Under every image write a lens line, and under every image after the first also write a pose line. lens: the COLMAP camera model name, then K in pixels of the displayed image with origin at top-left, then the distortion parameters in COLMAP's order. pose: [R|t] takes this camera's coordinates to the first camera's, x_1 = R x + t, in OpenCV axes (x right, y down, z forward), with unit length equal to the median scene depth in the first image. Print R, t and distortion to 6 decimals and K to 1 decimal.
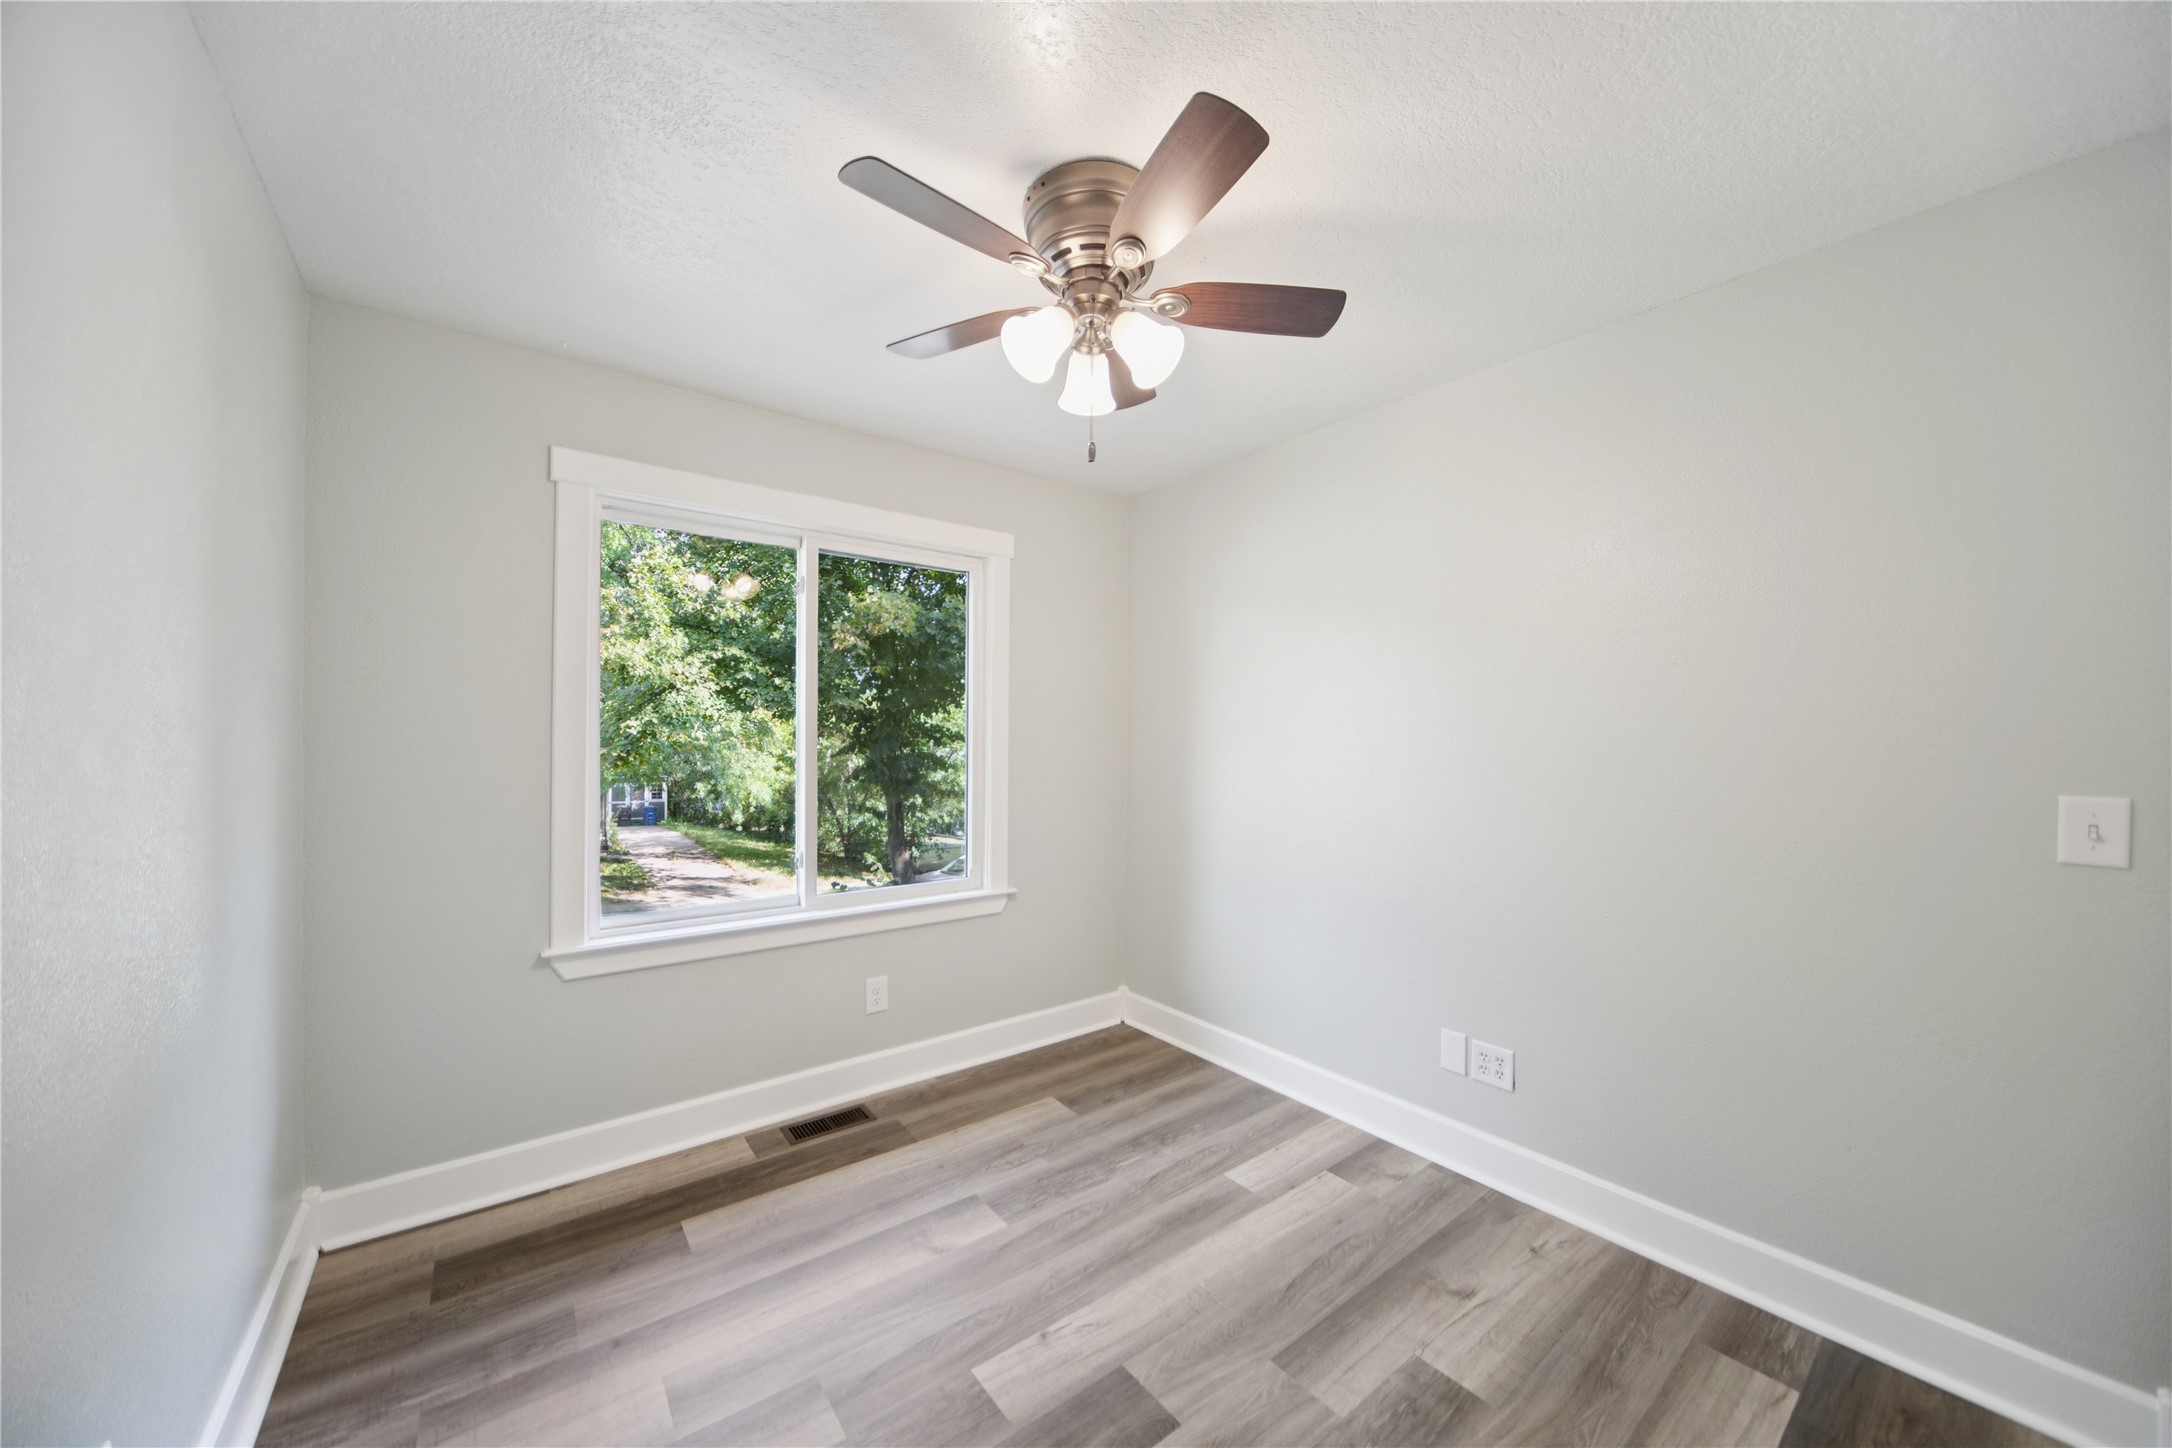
lens RADIAL K [[775.4, 0, 1097.9], [0, 775.4, 746.7], [0, 0, 1]] dist [-0.001501, -0.000069]
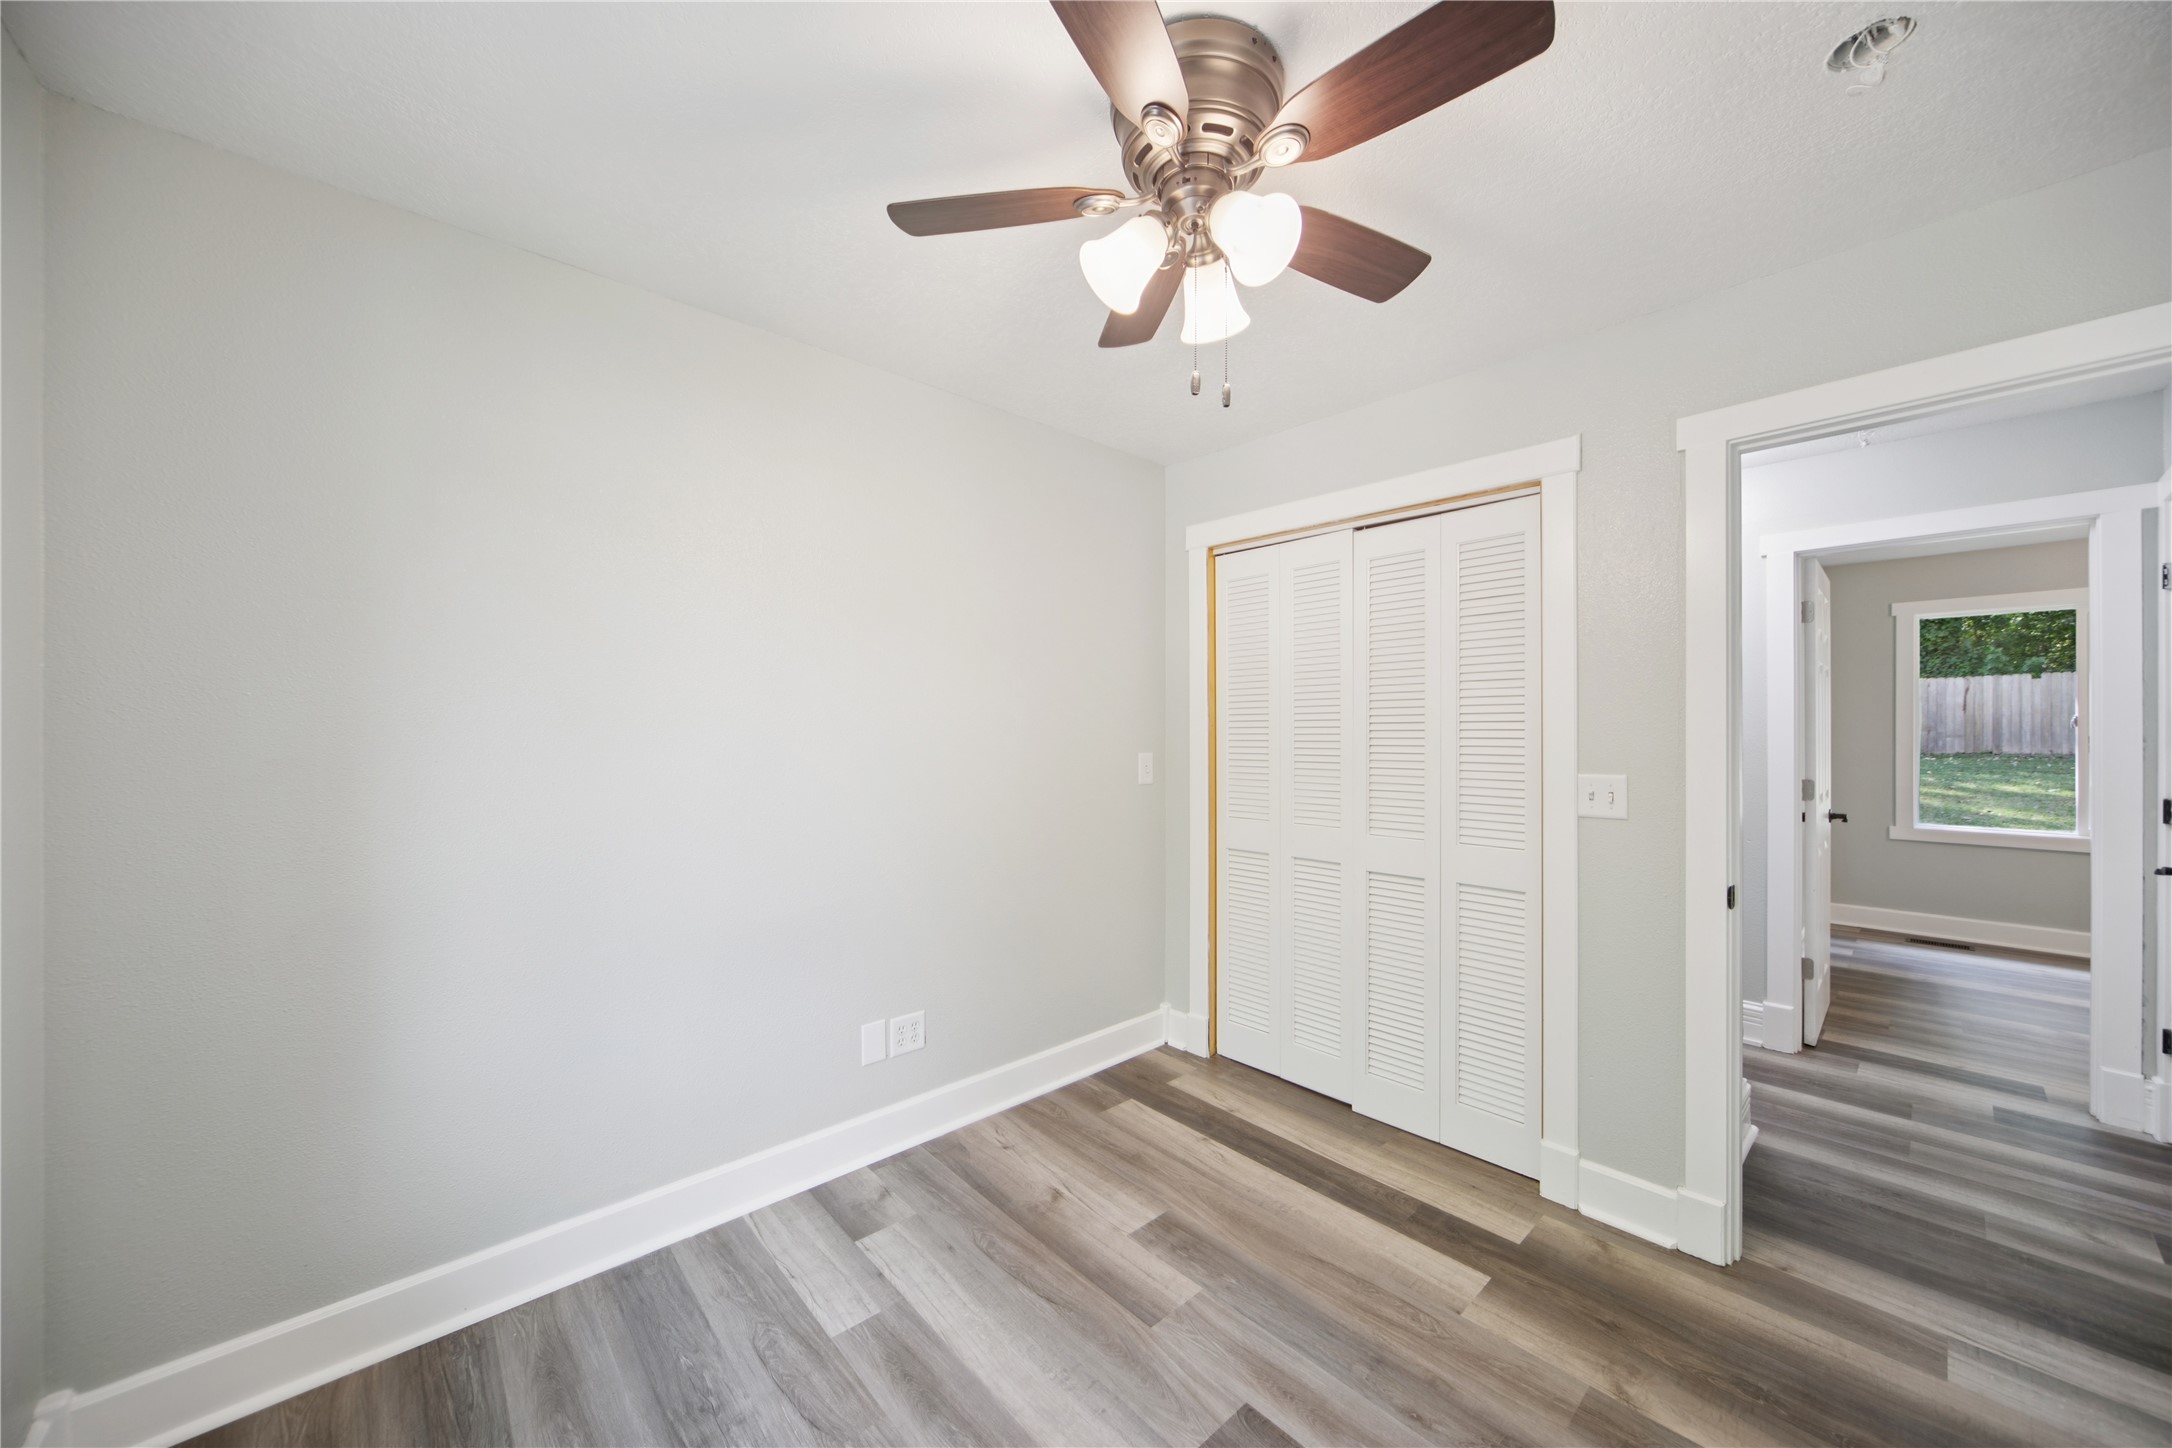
lens RADIAL K [[782.1, 0, 1103.7], [0, 782.1, 757.2], [0, 0, 1]] dist [-0.000730, 0.000076]
pose [[-0.079449, -0.044210, 0.995858, -0.660348], [0.005044, 0.998985, 0.044751, -0.014409], [-0.996826, 0.008579, -0.079146, 0.965015]]
